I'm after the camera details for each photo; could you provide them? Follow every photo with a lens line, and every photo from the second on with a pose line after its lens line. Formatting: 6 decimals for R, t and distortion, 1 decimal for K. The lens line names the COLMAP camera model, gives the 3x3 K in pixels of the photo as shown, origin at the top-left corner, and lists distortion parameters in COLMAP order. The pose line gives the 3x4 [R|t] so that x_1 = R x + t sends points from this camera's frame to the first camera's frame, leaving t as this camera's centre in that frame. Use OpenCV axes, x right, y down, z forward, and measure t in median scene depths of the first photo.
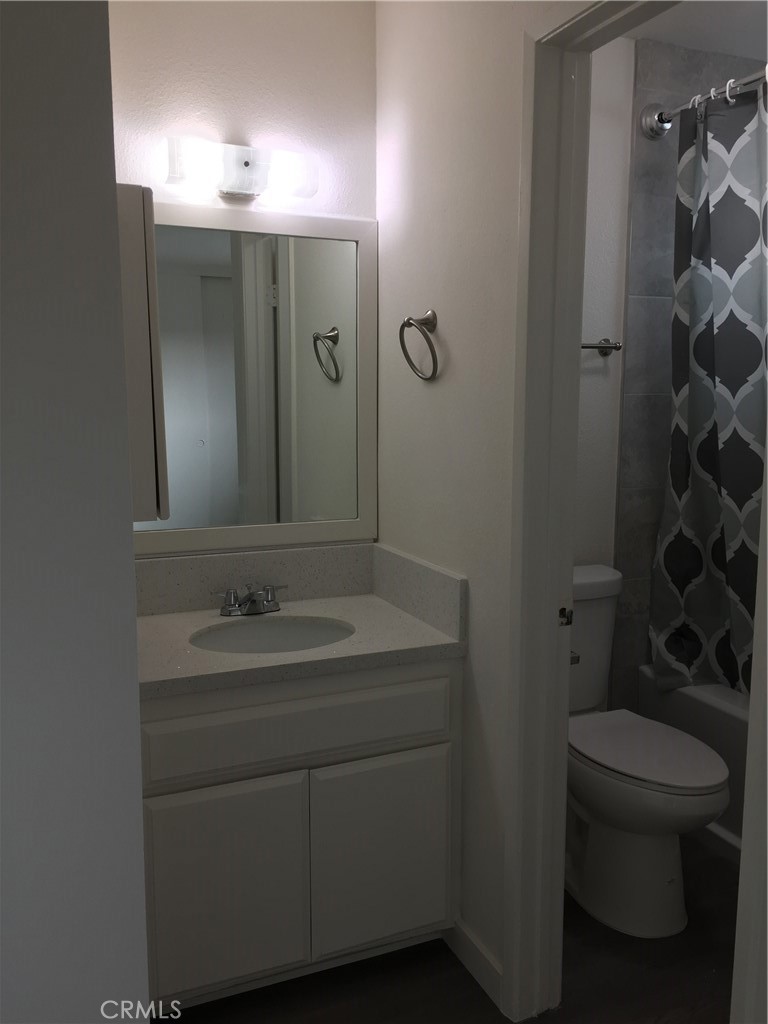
lens RADIAL K [[865.6, 0, 384.0], [0, 865.6, 512.0], [0, 0, 1]] dist [0.046132, -0.001484]
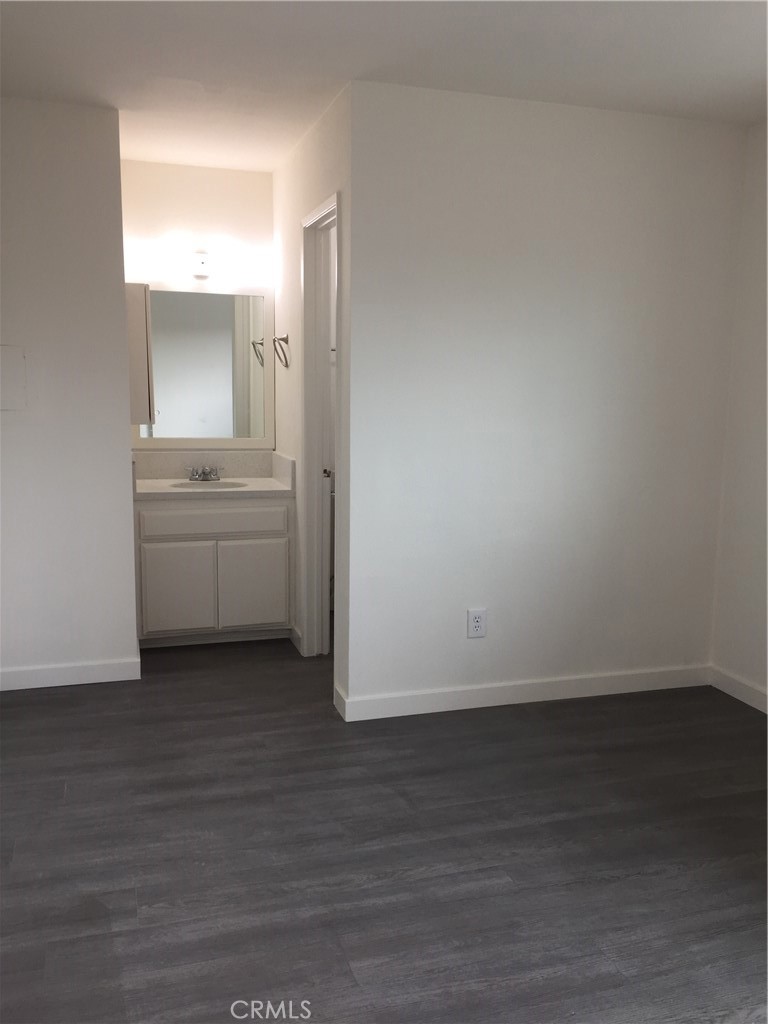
lens RADIAL K [[871.8, 0, 384.0], [0, 871.8, 512.0], [0, 0, 1]] dist [0.065874, -0.130483]
pose [[0.994339, 0.031088, -0.101606, 0.532956], [-0.029403, 0.999405, 0.018046, 0.158698], [0.102107, -0.014957, 0.994661, -1.118620]]
